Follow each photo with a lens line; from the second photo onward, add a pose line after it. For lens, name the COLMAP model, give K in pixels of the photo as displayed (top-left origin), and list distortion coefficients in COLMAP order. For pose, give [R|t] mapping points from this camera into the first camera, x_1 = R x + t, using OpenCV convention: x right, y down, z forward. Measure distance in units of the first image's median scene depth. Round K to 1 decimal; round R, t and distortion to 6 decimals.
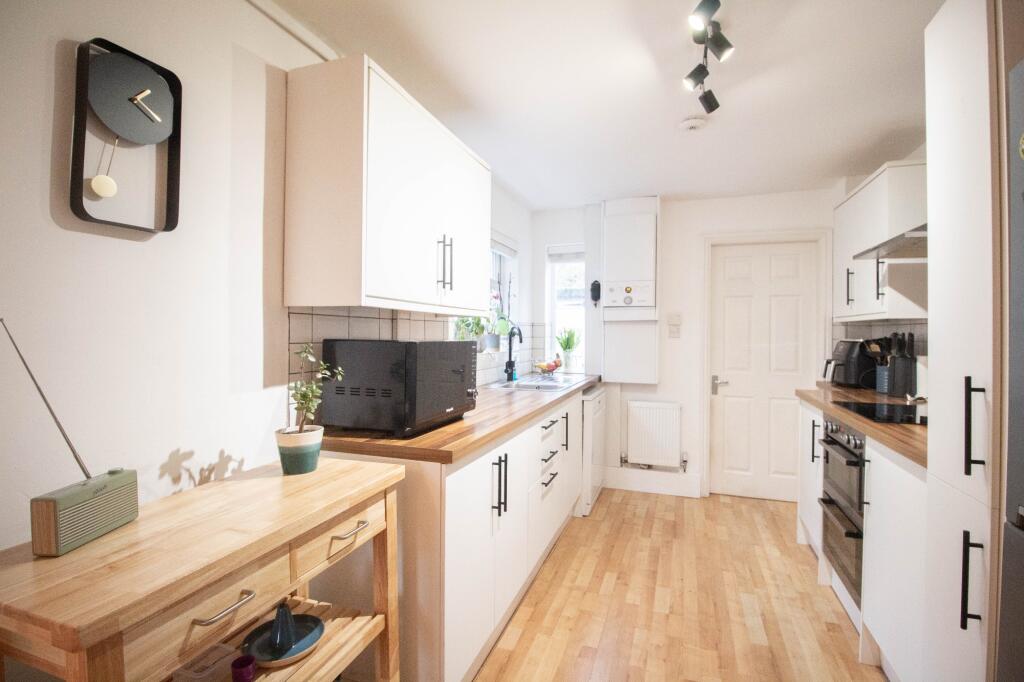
lens RADIAL K [[479.1, 0, 515.7], [0, 479.1, 338.2], [0, 0, 1]] dist [0.003627, 0.000484]
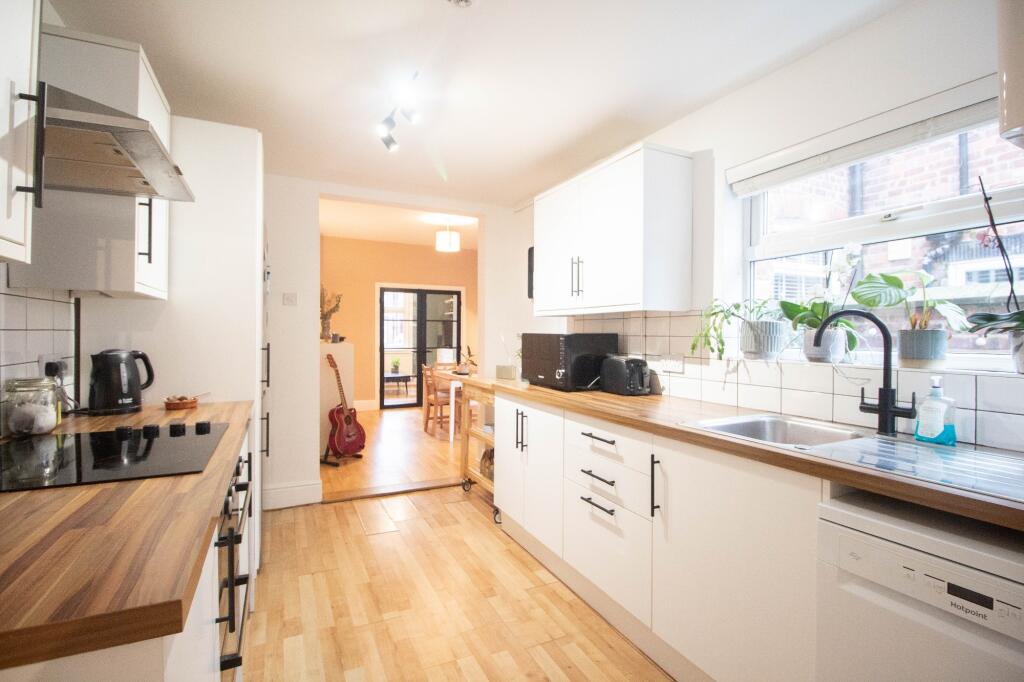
lens RADIAL K [[479.1, 0, 513.0], [0, 479.1, 336.4], [0, 0, 1]] dist [0.003627, 0.000484]
pose [[-0.711647, -0.015640, -0.702363, 0.883751], [-0.011731, 0.999877, -0.010378, 0.025587], [0.702439, 0.000854, -0.711743, 1.746190]]
